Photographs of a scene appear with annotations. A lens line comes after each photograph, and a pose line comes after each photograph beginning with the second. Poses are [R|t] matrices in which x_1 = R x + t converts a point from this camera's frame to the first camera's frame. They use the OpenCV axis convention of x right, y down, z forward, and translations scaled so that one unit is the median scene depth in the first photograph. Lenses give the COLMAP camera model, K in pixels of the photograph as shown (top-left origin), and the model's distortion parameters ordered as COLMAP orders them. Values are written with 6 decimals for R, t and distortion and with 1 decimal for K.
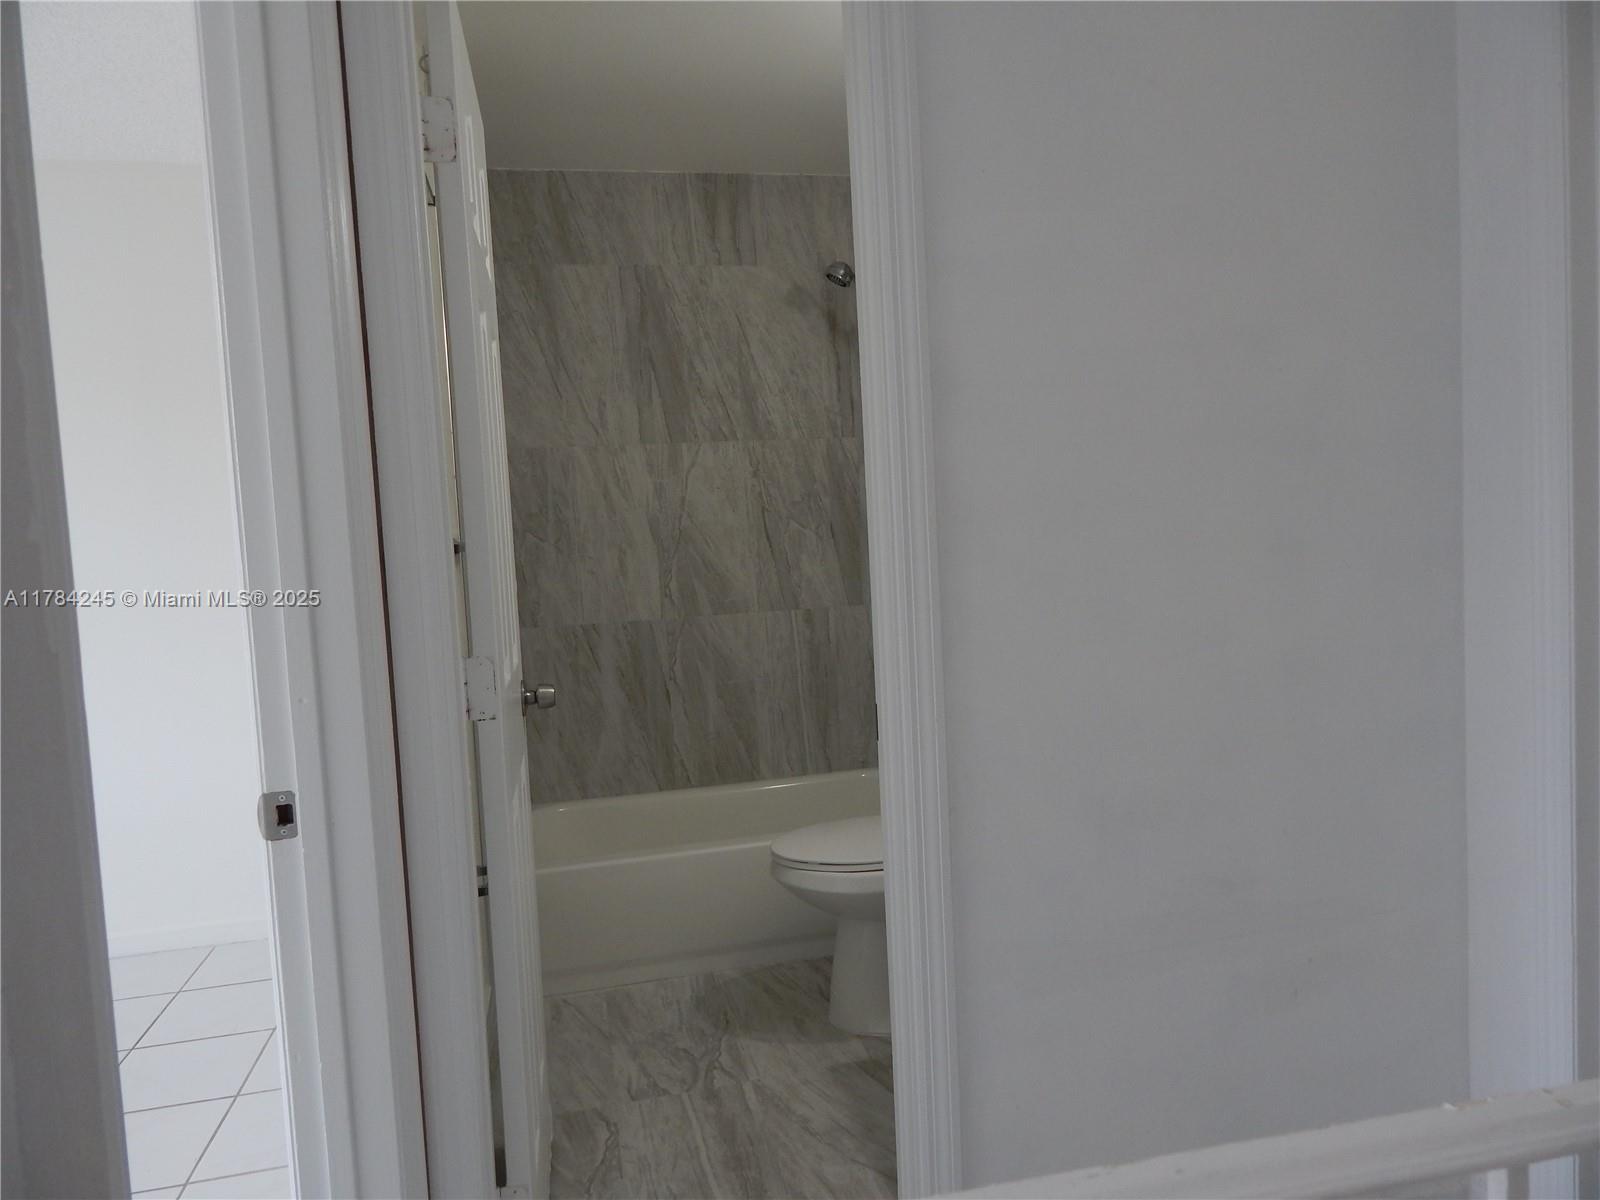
lens RADIAL K [[1049.3, 0, 796.4], [0, 1049.3, 599.0], [0, 0, 1]] dist [0.007750, -0.010339]
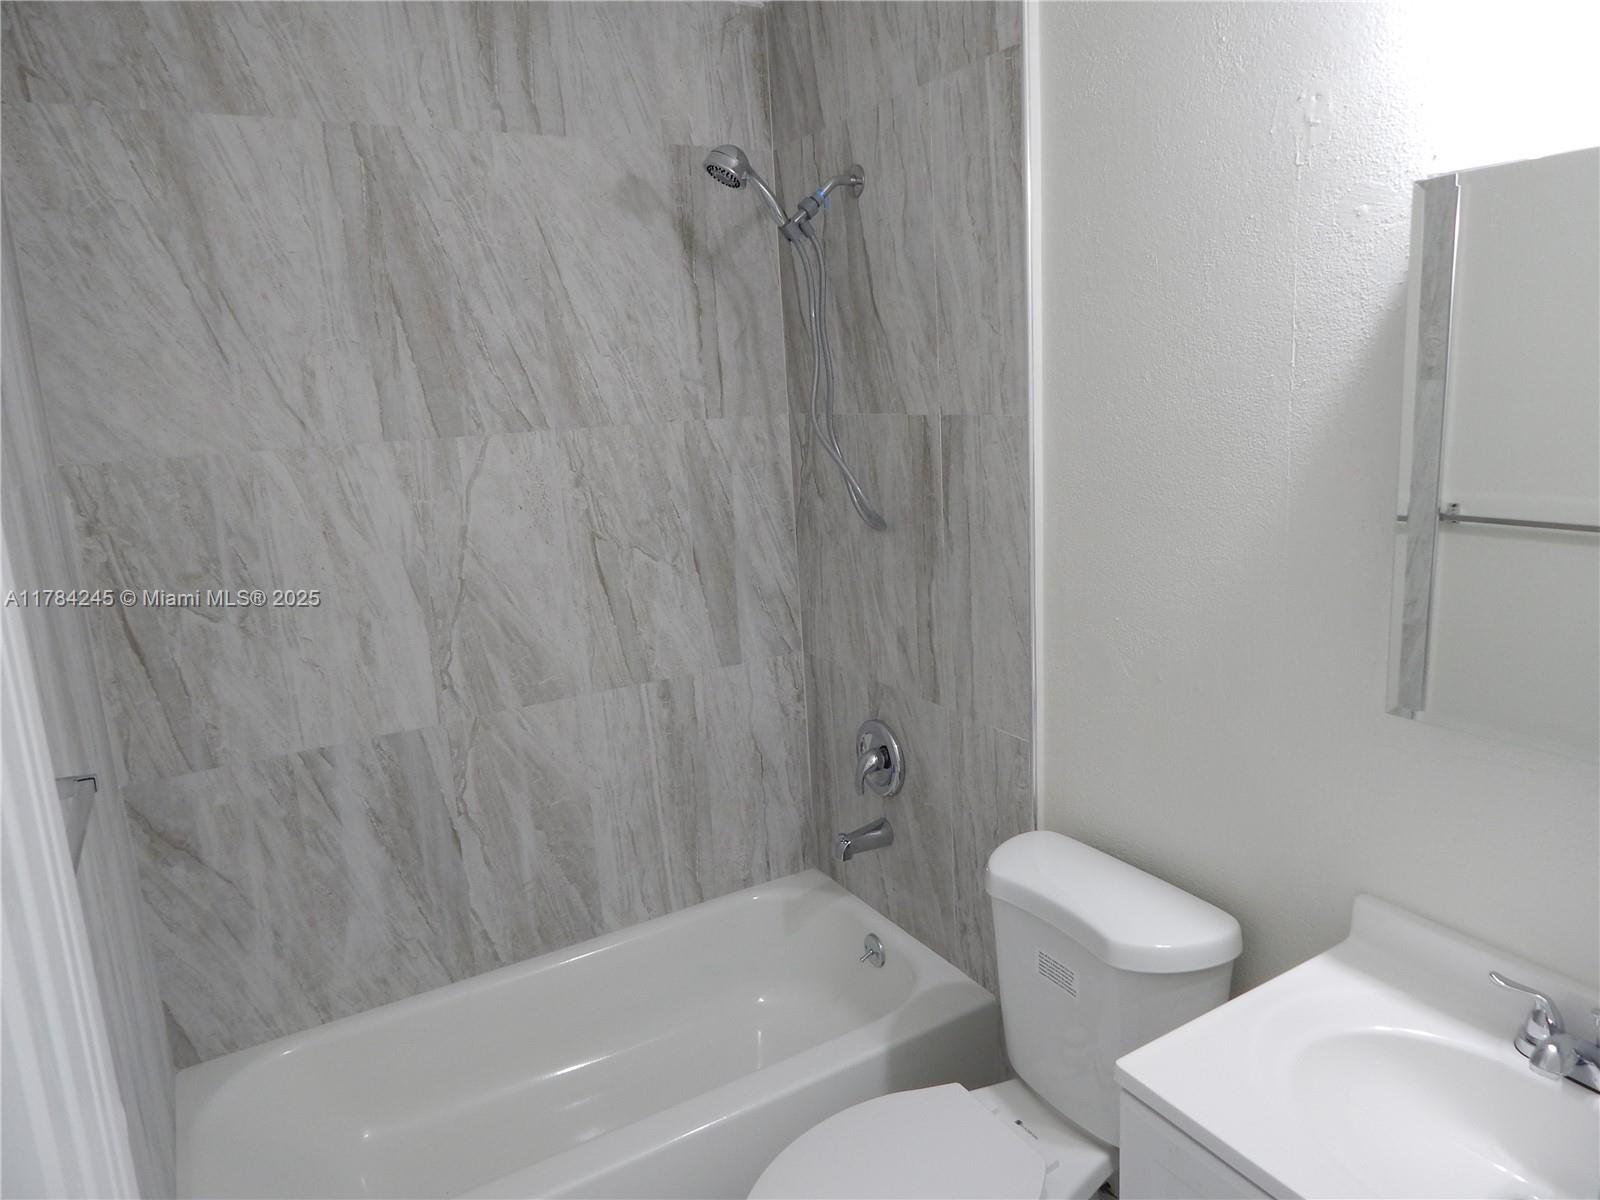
lens RADIAL K [[1049.3, 0, 805.0], [0, 1049.3, 602.6], [0, 0, 1]] dist [0.007750, -0.010339]
pose [[0.959987, -0.053884, 0.274811, -0.086970], [0.019377, 0.991743, 0.126767, -0.125971], [-0.279372, -0.116370, 0.953105, 0.354575]]
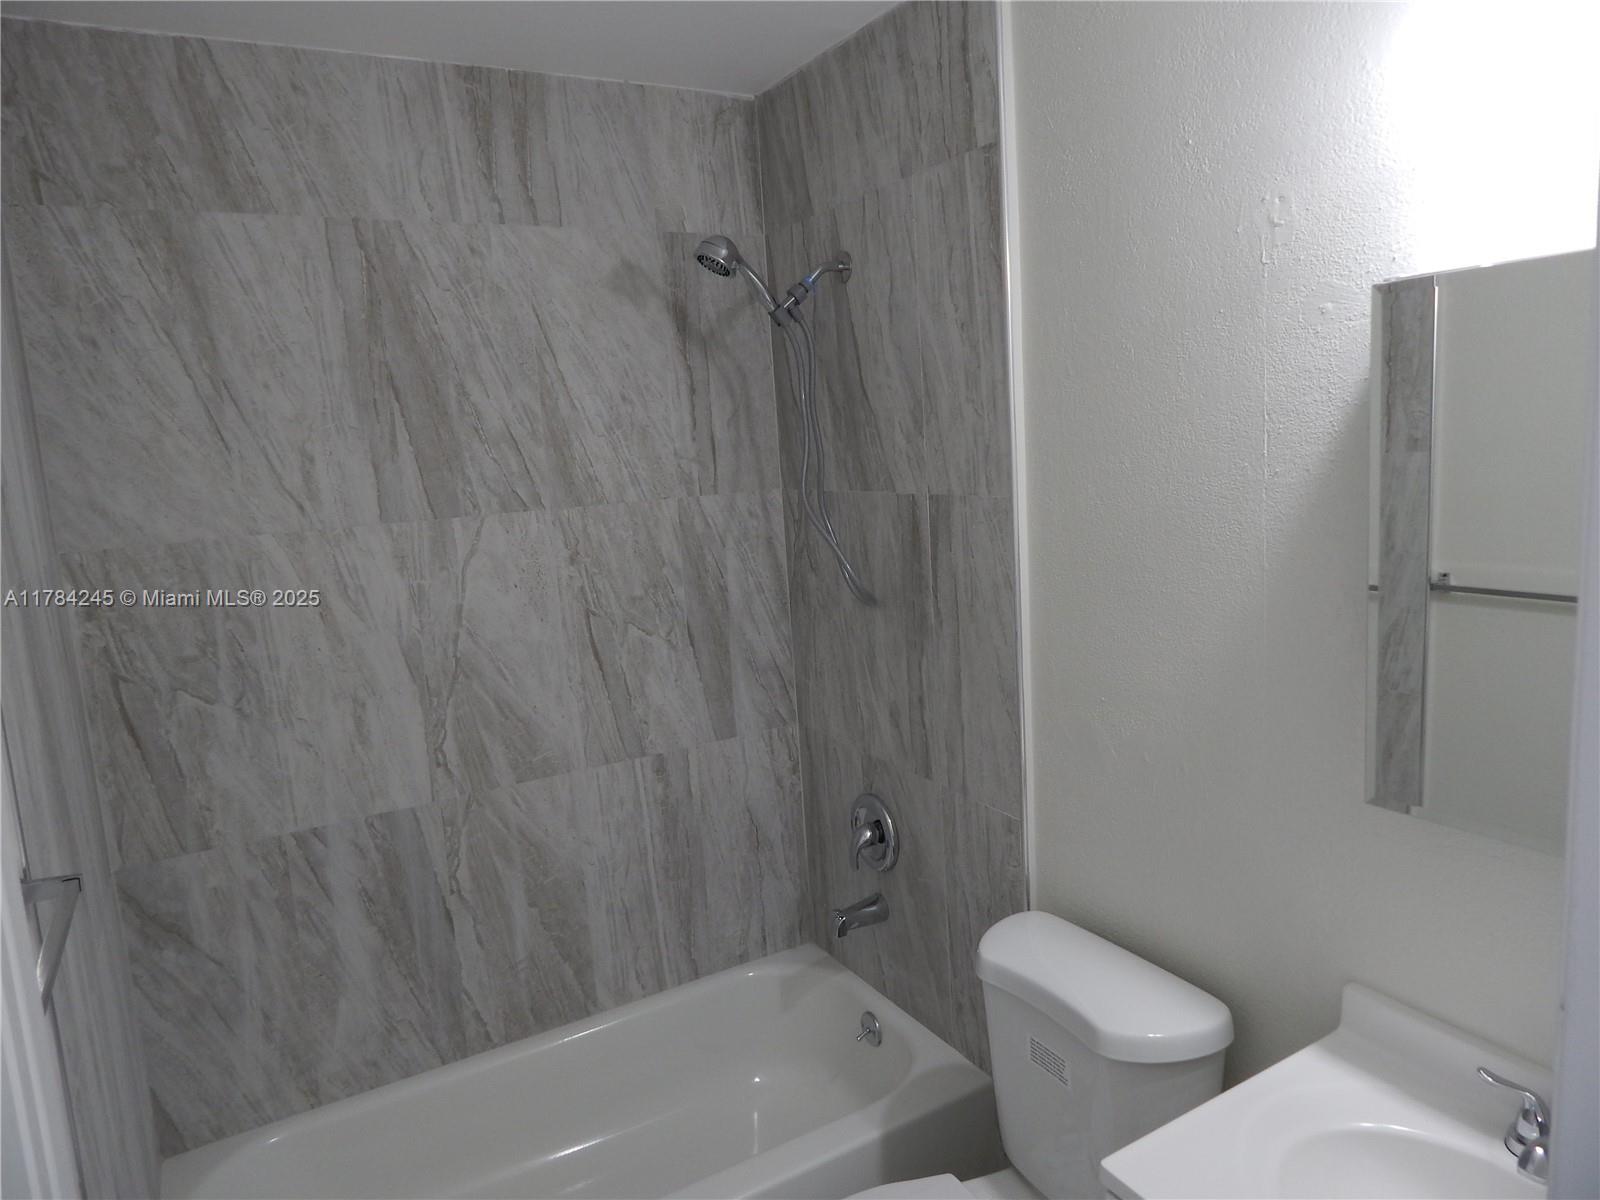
lens RADIAL K [[1049.3, 0, 804.2], [0, 1049.3, 603.7], [0, 0, 1]] dist [0.007750, -0.010339]
pose [[0.961786, -0.046431, 0.269836, -0.078725], [0.026654, 0.996713, 0.076501, -0.139190], [-0.272501, -0.066385, 0.959863, 0.349007]]
